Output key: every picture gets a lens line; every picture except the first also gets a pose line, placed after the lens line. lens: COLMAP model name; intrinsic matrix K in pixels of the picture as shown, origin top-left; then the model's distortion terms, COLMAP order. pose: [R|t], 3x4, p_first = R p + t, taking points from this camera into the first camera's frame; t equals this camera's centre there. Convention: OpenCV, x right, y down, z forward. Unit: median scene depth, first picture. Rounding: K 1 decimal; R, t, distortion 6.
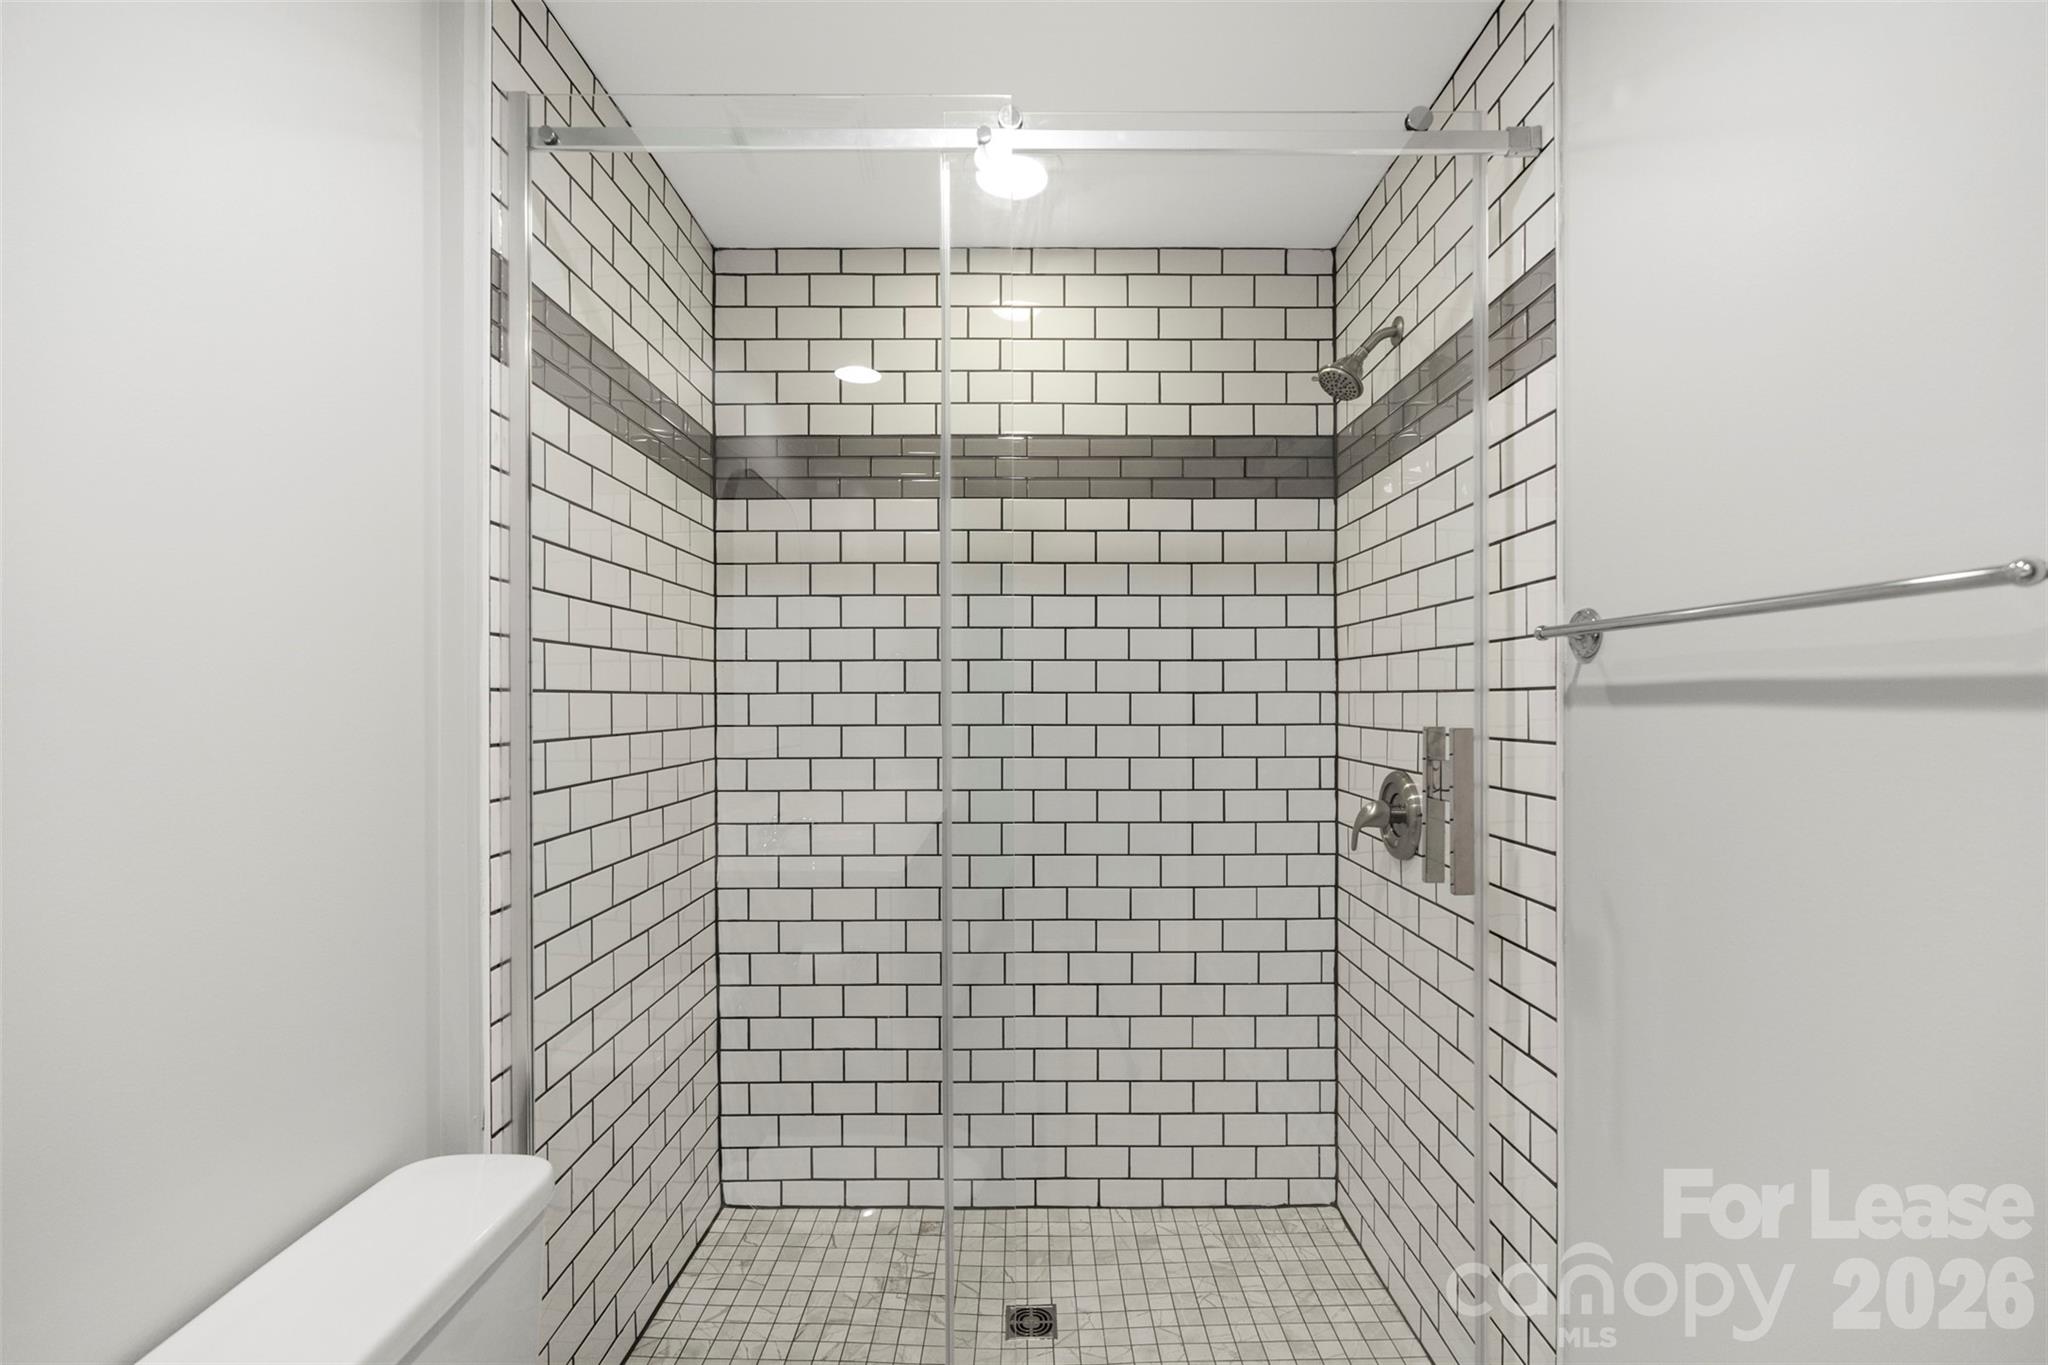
lens RADIAL K [[896.2, 0, 1028.6], [0, 896.2, 698.1], [0, 0, 1]] dist [-0.001233, 0.000519]
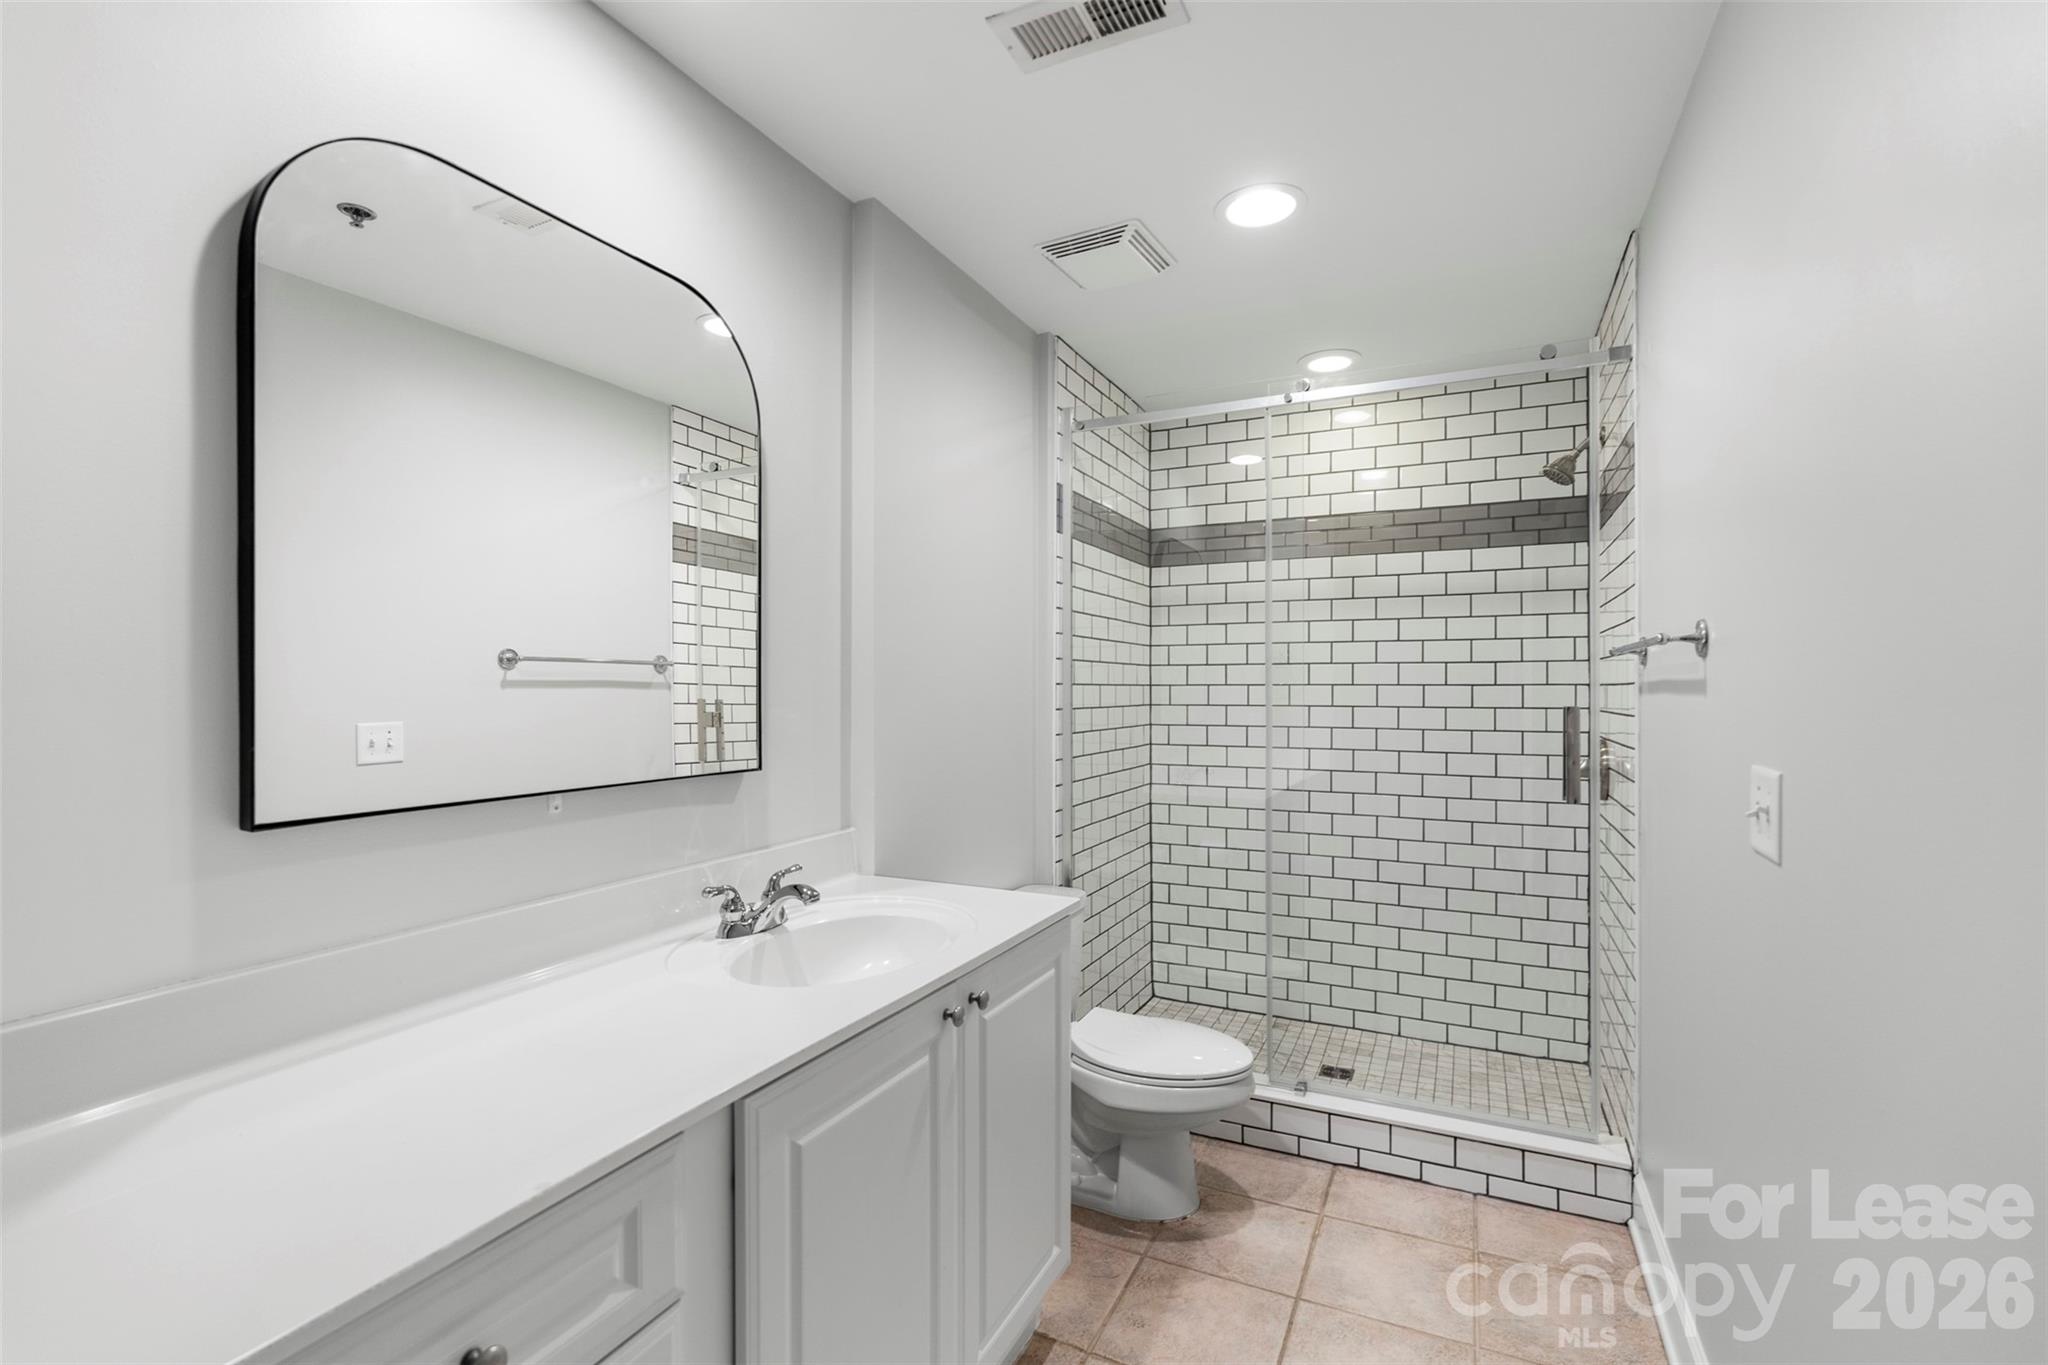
lens RADIAL K [[902.6, 0, 1028.5], [0, 902.6, 689.9], [0, 0, 1]] dist [-0.004335, 0.000668]
pose [[0.896975, 0.003707, -0.442065, 0.185165], [-0.002852, 0.999993, 0.002599, 0.000044], [0.442072, -0.001070, 0.896979, -0.595012]]
